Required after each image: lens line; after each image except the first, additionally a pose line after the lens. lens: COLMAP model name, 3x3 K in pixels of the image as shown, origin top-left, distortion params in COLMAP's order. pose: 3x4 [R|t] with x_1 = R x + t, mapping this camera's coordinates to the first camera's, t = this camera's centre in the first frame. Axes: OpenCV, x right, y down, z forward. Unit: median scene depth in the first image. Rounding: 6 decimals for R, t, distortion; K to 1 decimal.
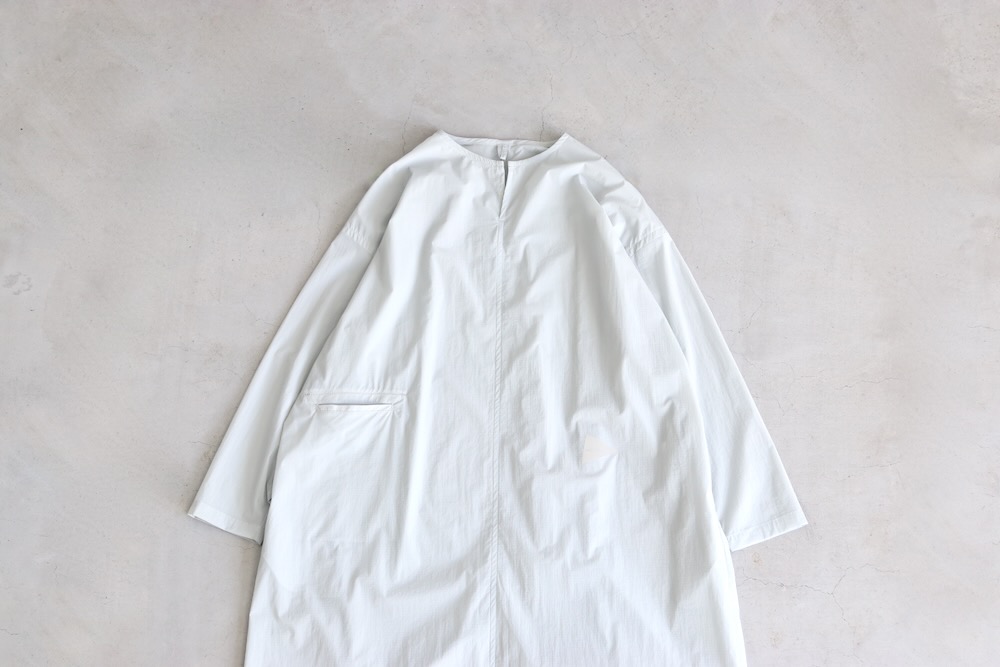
lens RADIAL K [[2071.9, 0, 492.6], [0, 2071.9, 344.1], [0, 0, 1]] dist [0.176590, 0.000000]
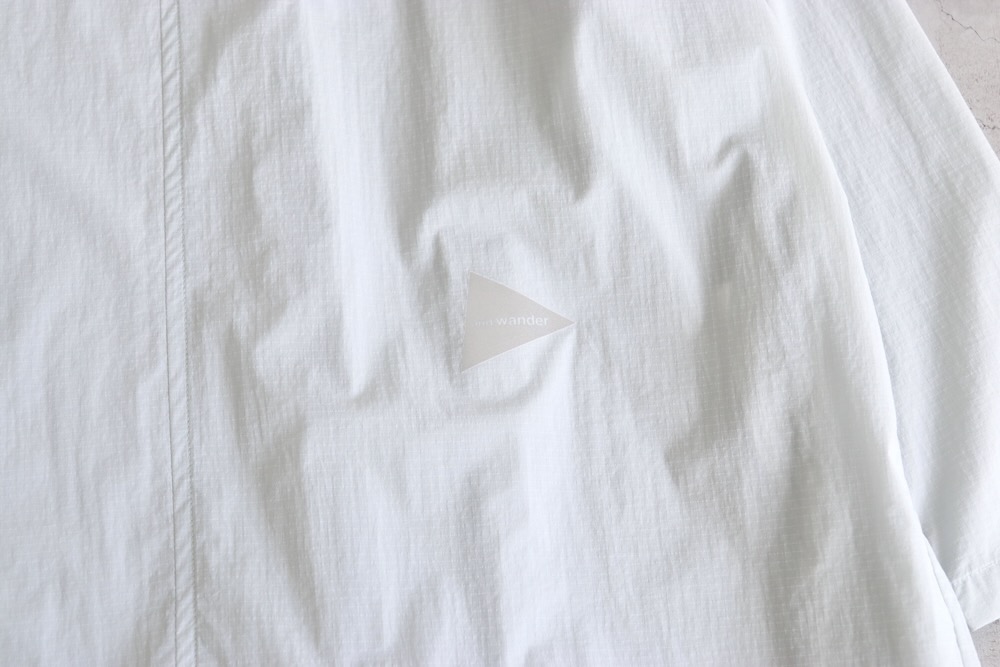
lens RADIAL K [[2071.9, 0, 493.3], [0, 2071.9, 324.7], [0, 0, 1]] dist [0.176590, 0.000000]
pose [[0.991089, -0.057157, 0.120319, 0.011237], [0.048169, 0.995918, 0.076331, 0.028174], [-0.124191, -0.069855, 0.989796, 0.700373]]
